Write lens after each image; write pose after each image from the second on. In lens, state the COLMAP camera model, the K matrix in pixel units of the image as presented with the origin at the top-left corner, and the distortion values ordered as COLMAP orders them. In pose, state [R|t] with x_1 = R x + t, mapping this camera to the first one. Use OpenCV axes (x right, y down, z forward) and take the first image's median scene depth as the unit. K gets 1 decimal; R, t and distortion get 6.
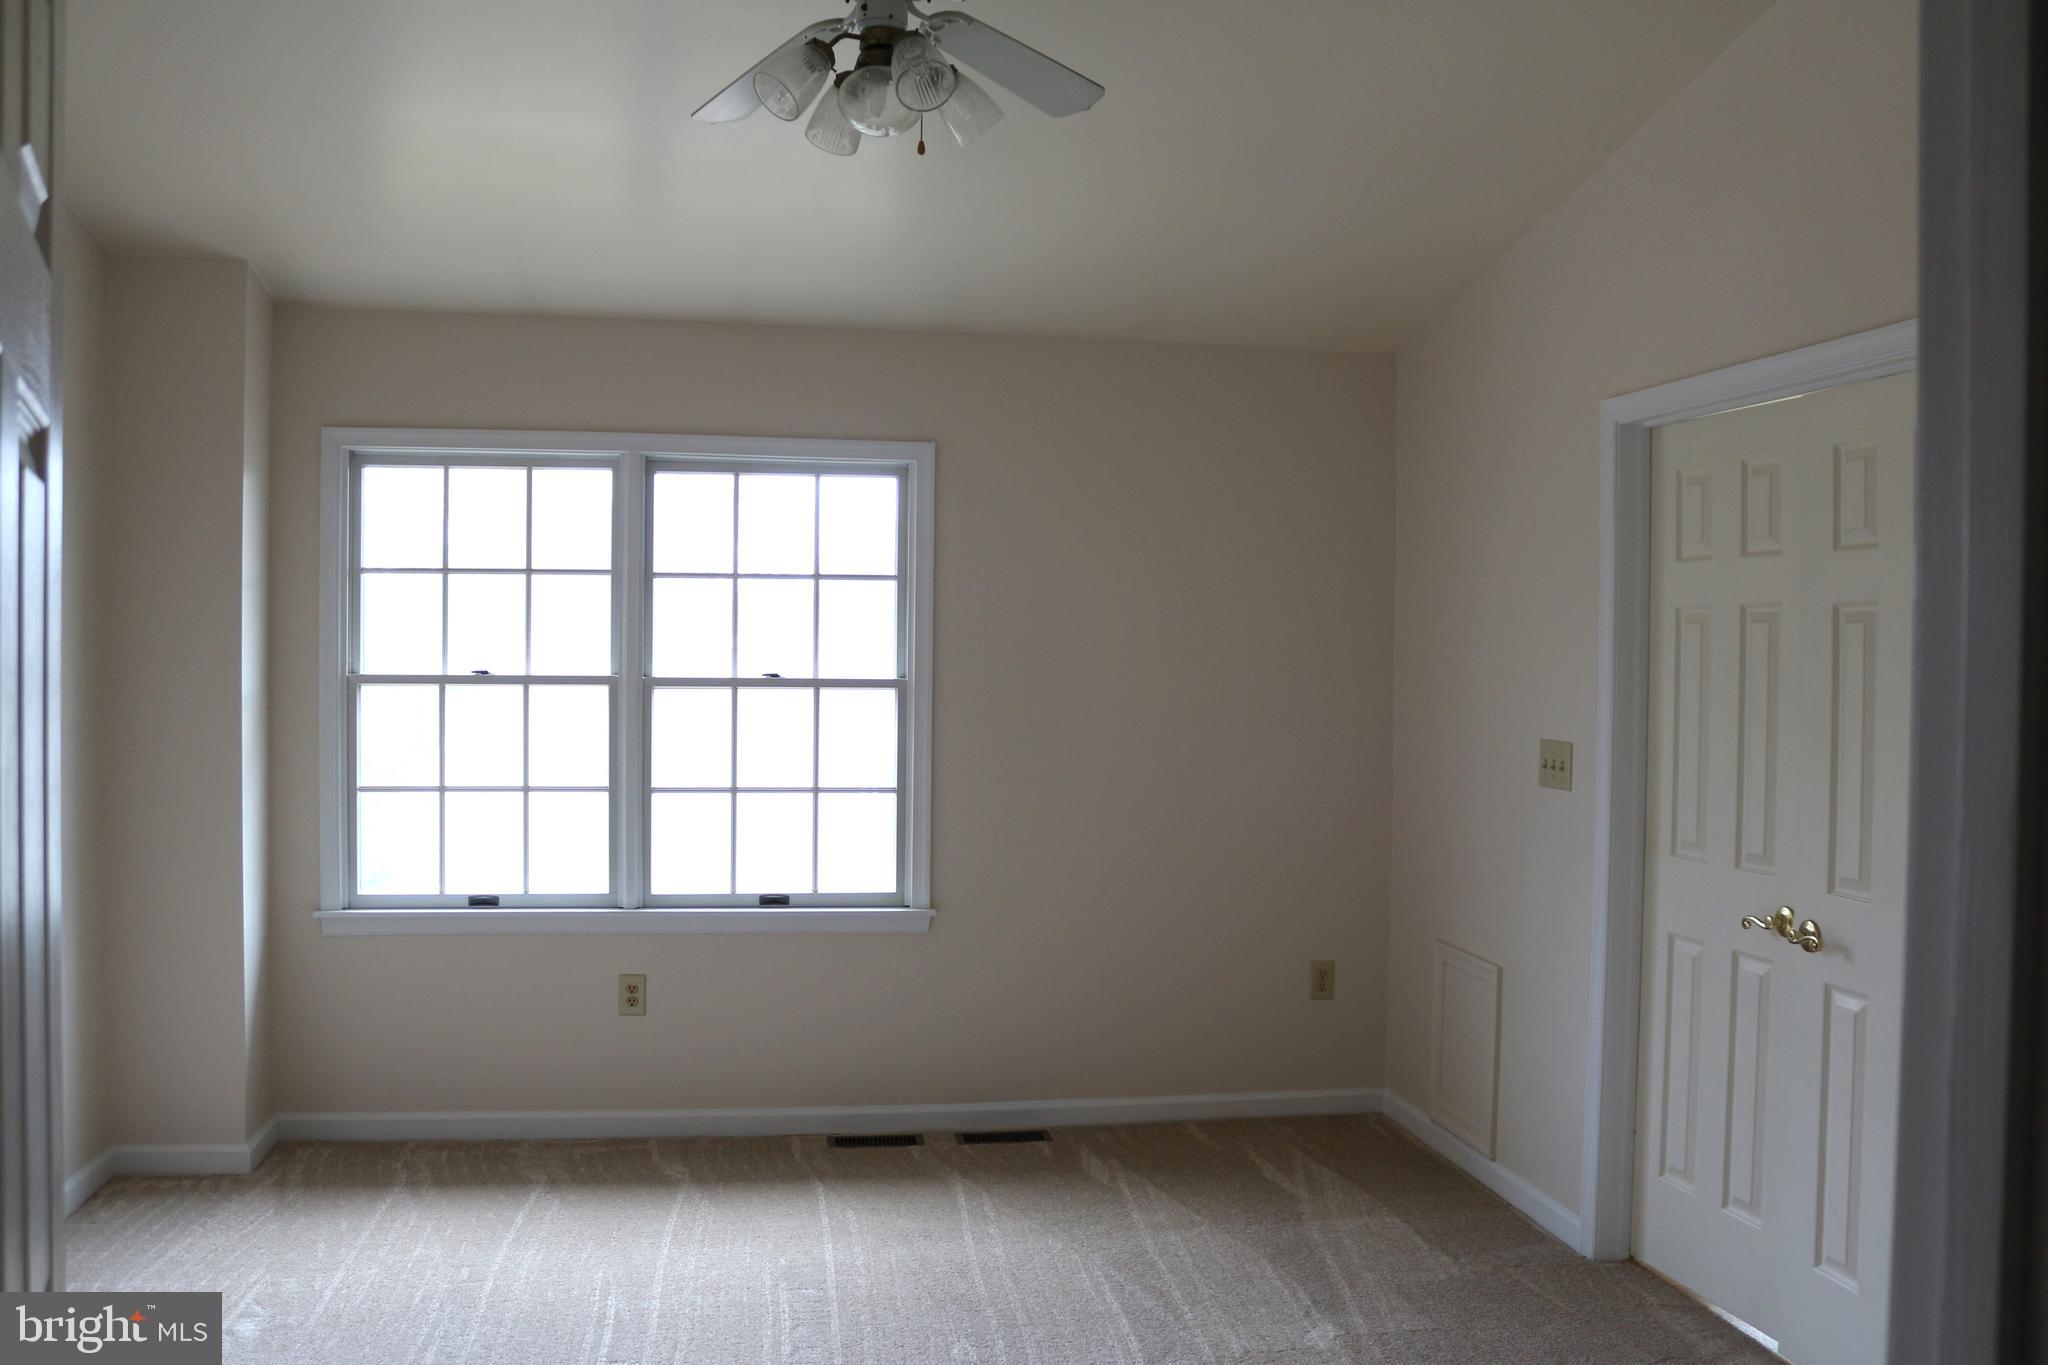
lens RADIAL K [[1200.2, 0, 1025.8], [0, 1200.2, 674.1], [0, 0, 1]] dist [0.000176, -0.172217]
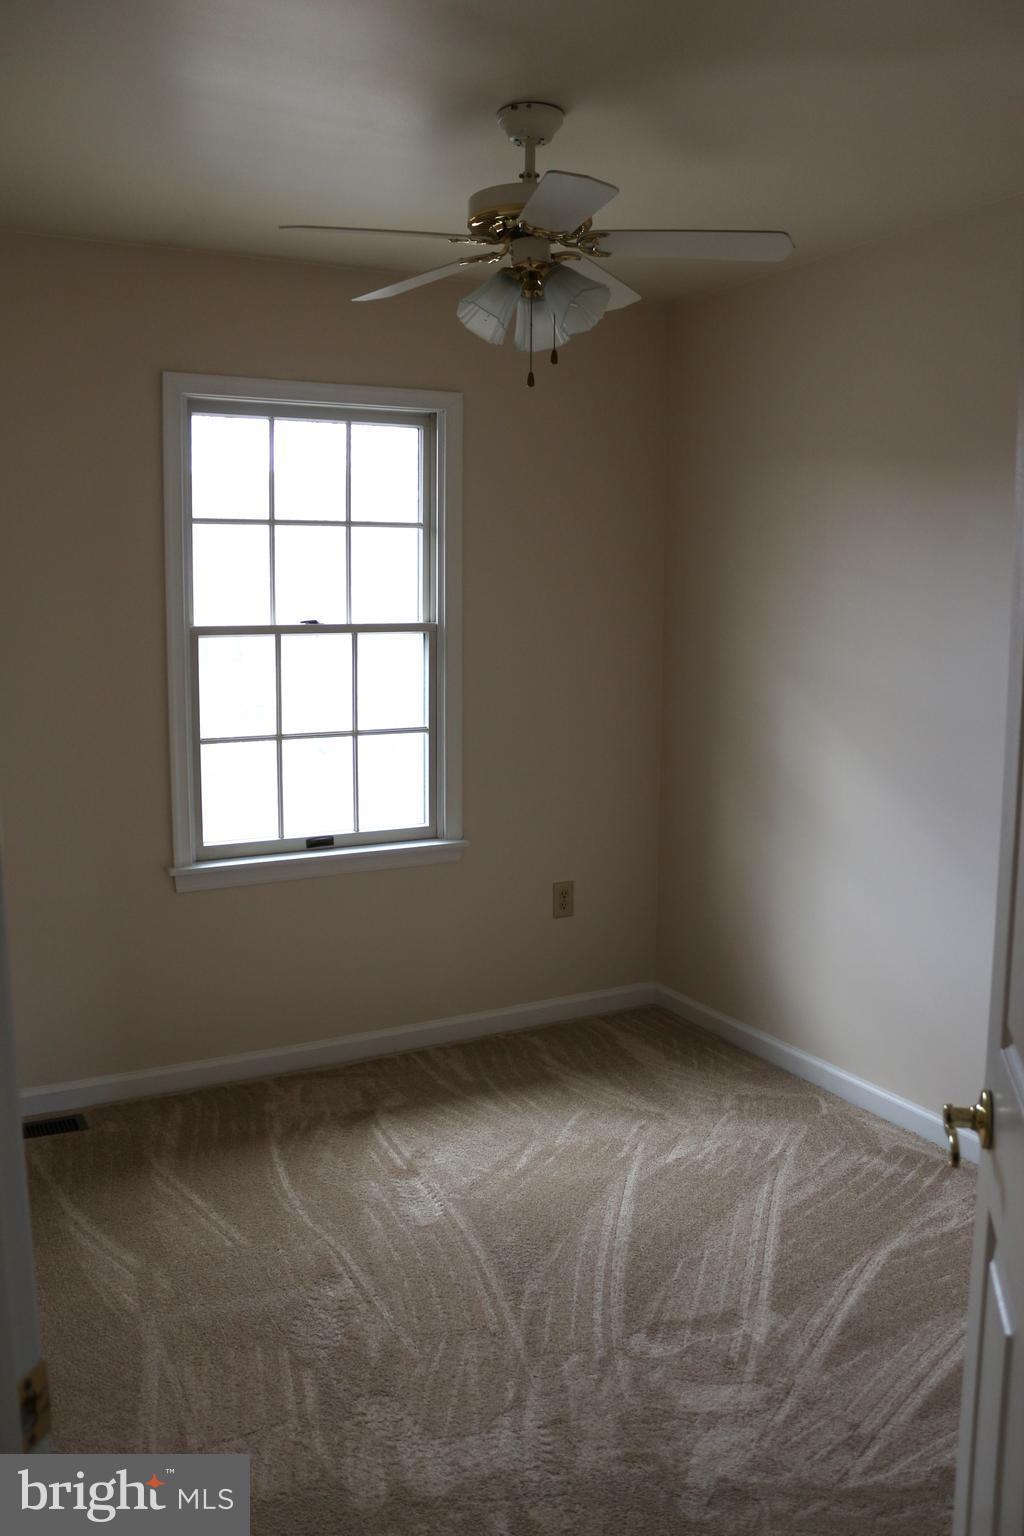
lens RADIAL K [[1283.7, 0, 512.0], [0, 1283.7, 768.0], [0, 0, 1]] dist [-0.155518, 0.190081]
pose [[0.925545, -0.059068, 0.374002, -0.462586], [0.013958, 0.992408, 0.122193, -0.005742], [-0.378380, -0.107875, 0.919343, -0.058420]]
